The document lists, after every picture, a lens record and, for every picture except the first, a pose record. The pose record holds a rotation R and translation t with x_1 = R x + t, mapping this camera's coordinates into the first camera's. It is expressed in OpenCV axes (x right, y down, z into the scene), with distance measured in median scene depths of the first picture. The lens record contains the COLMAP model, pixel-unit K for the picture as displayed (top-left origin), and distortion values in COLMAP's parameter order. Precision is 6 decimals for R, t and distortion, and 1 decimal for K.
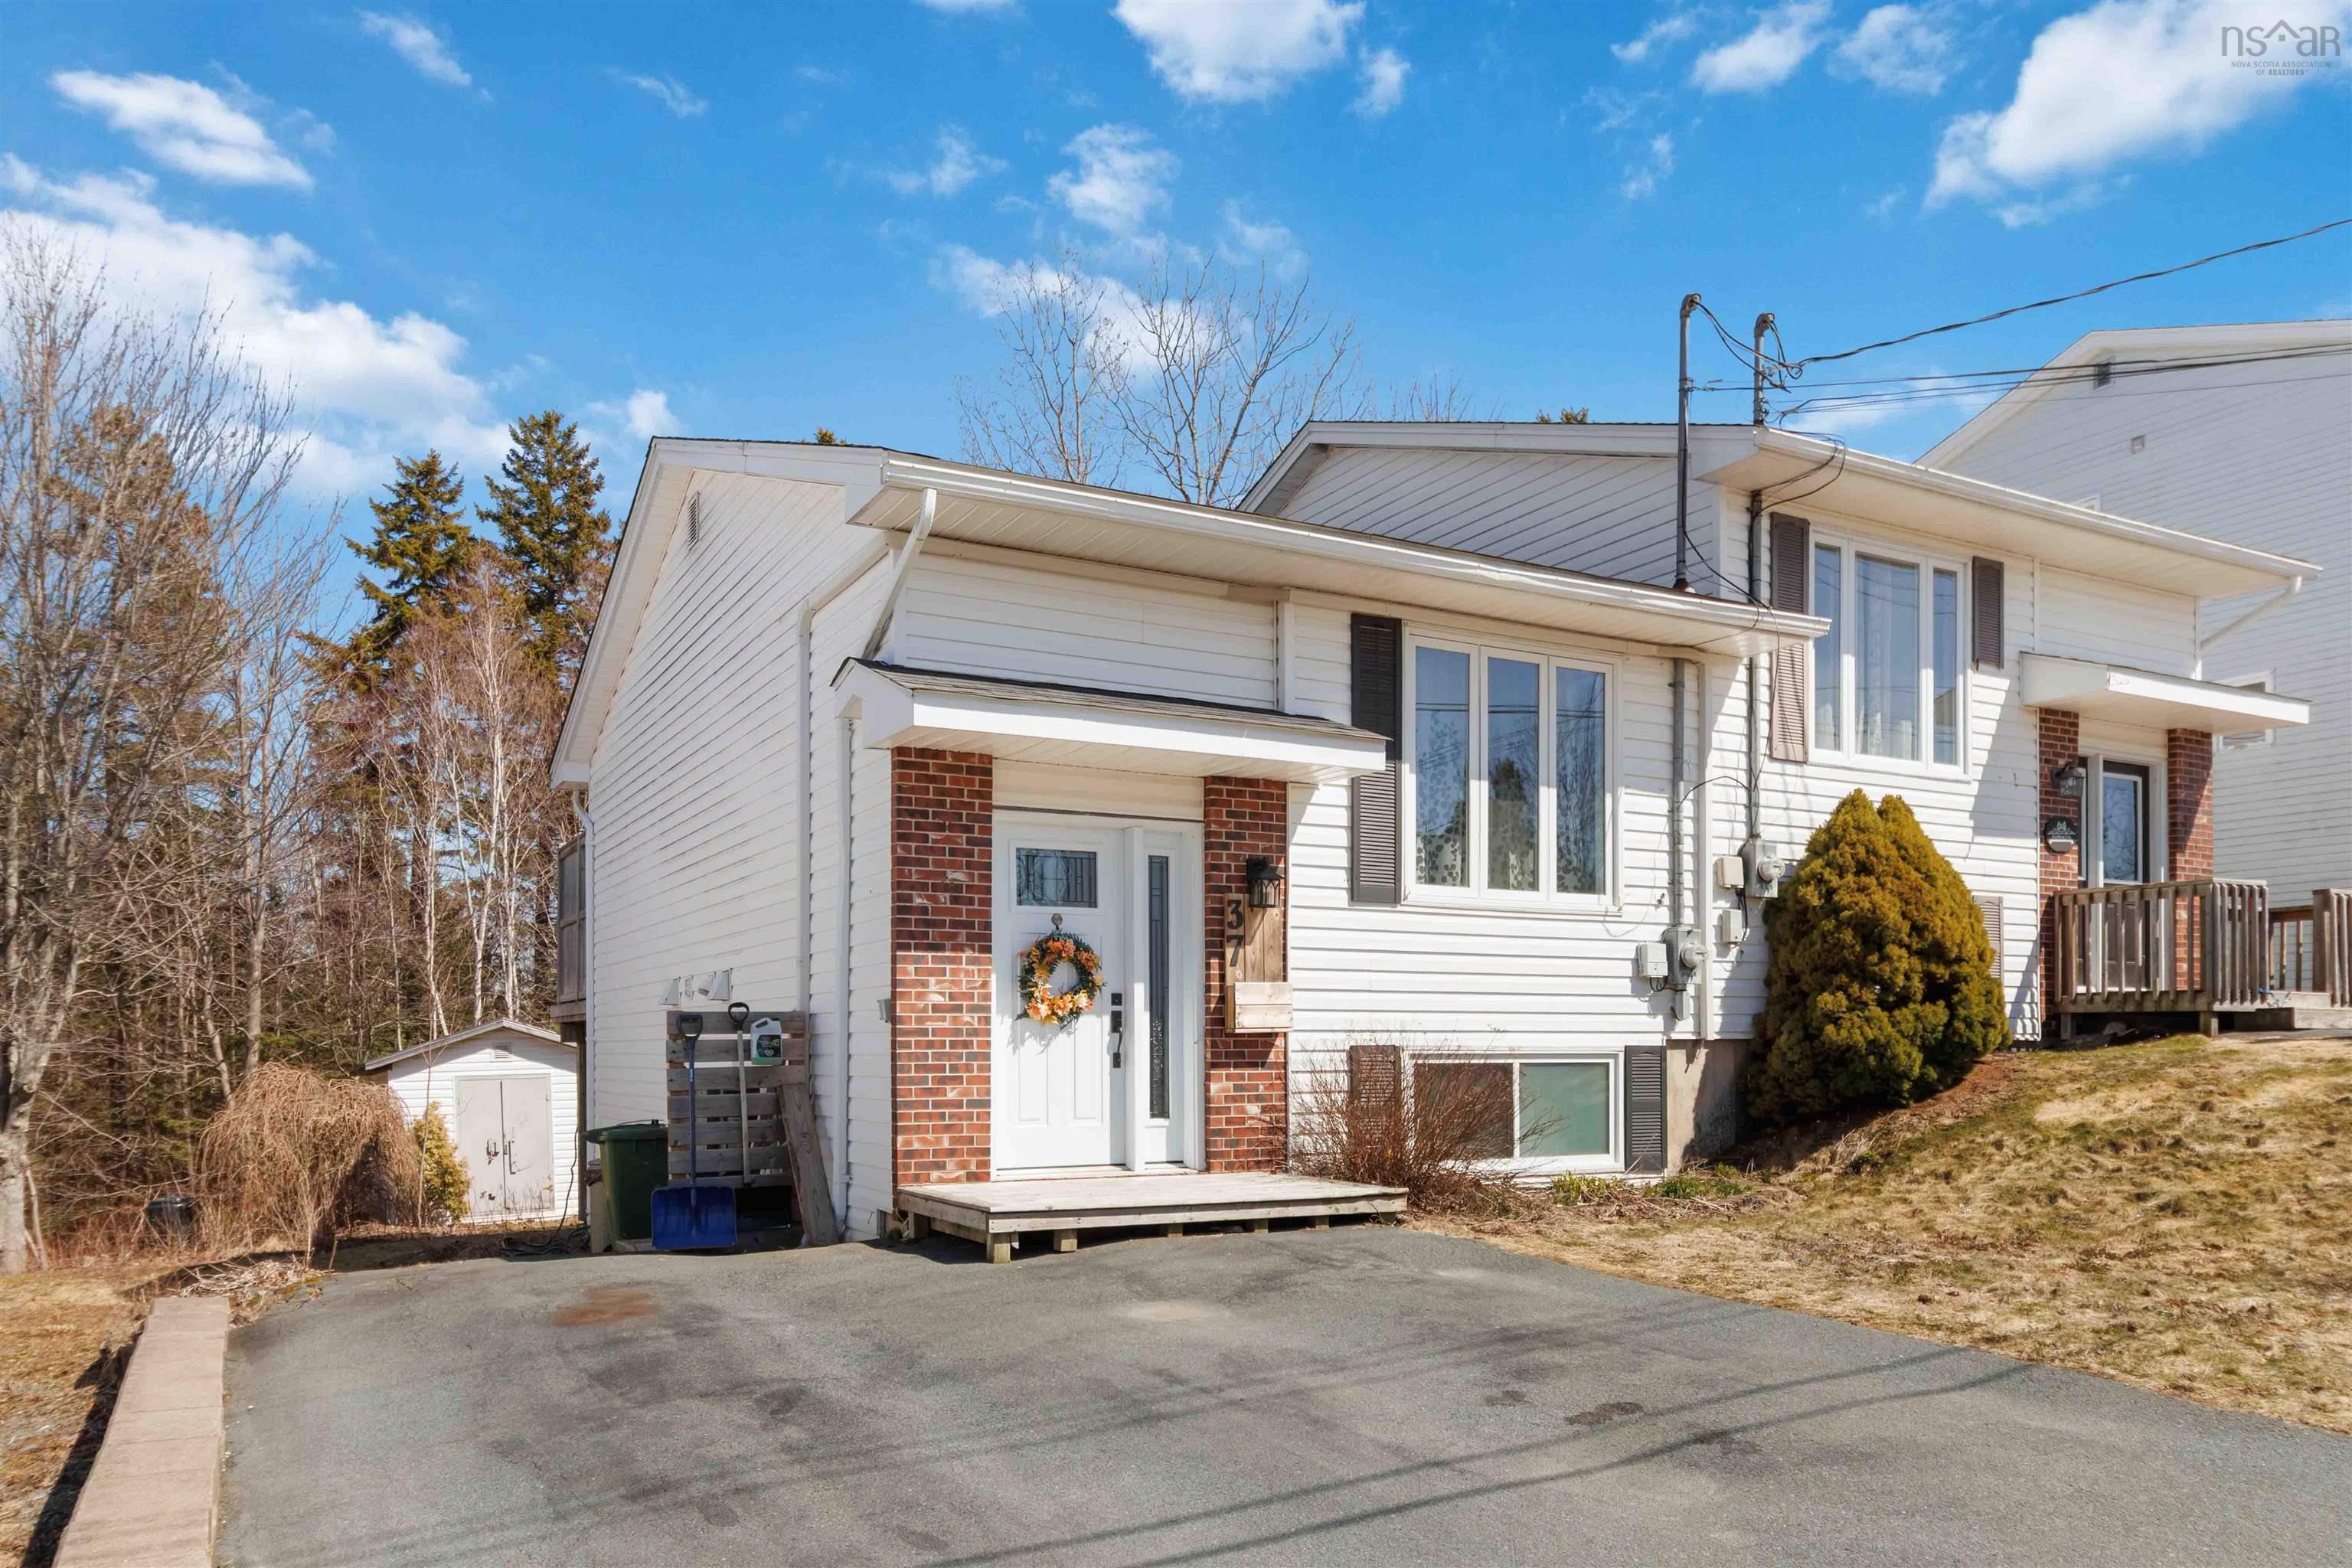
lens RADIAL K [[1645.5, 0, 1176.0], [0, 1645.5, 784.0], [0, 0, 1]] dist [0.002755, 0.000453]
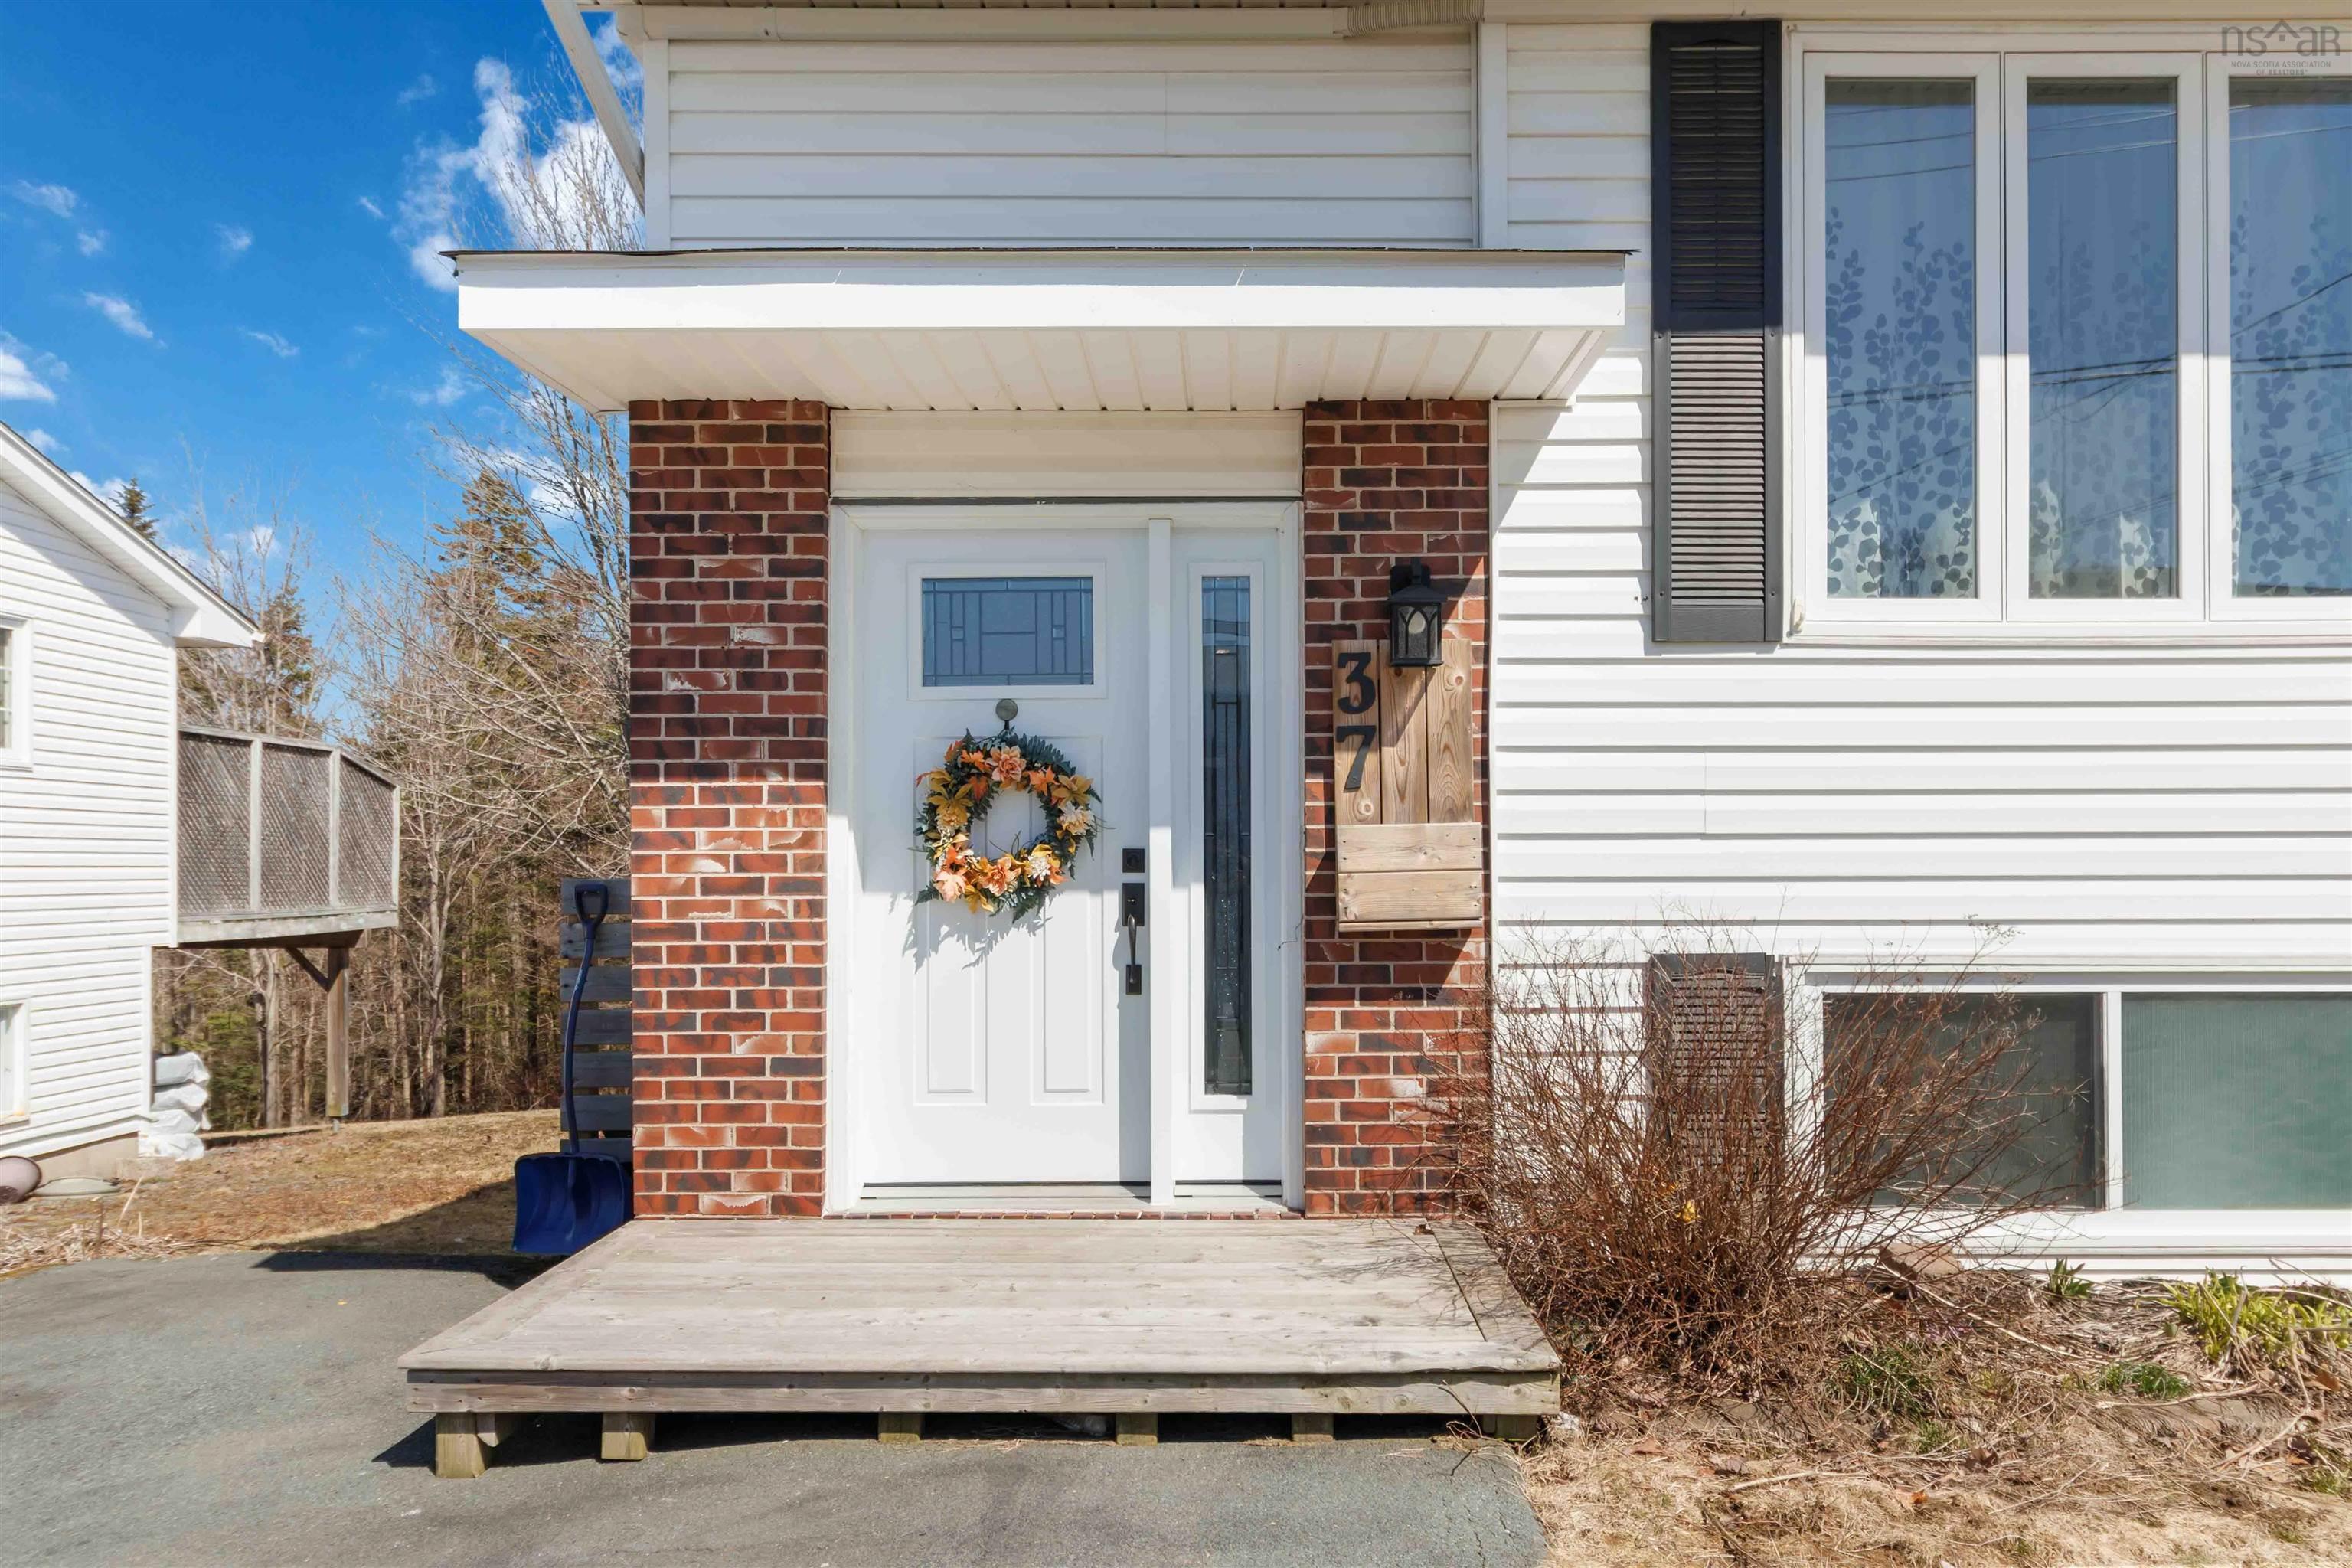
lens RADIAL K [[1701.3, 0, 1180.0], [0, 1701.3, 714.5], [0, 0, 1]] dist [0.005461, 0.001566]
pose [[0.878068, -0.043215, -0.476580, 0.231353], [0.077768, 0.995561, 0.053009, 0.059197], [0.472174, -0.083608, 0.877532, 0.550162]]
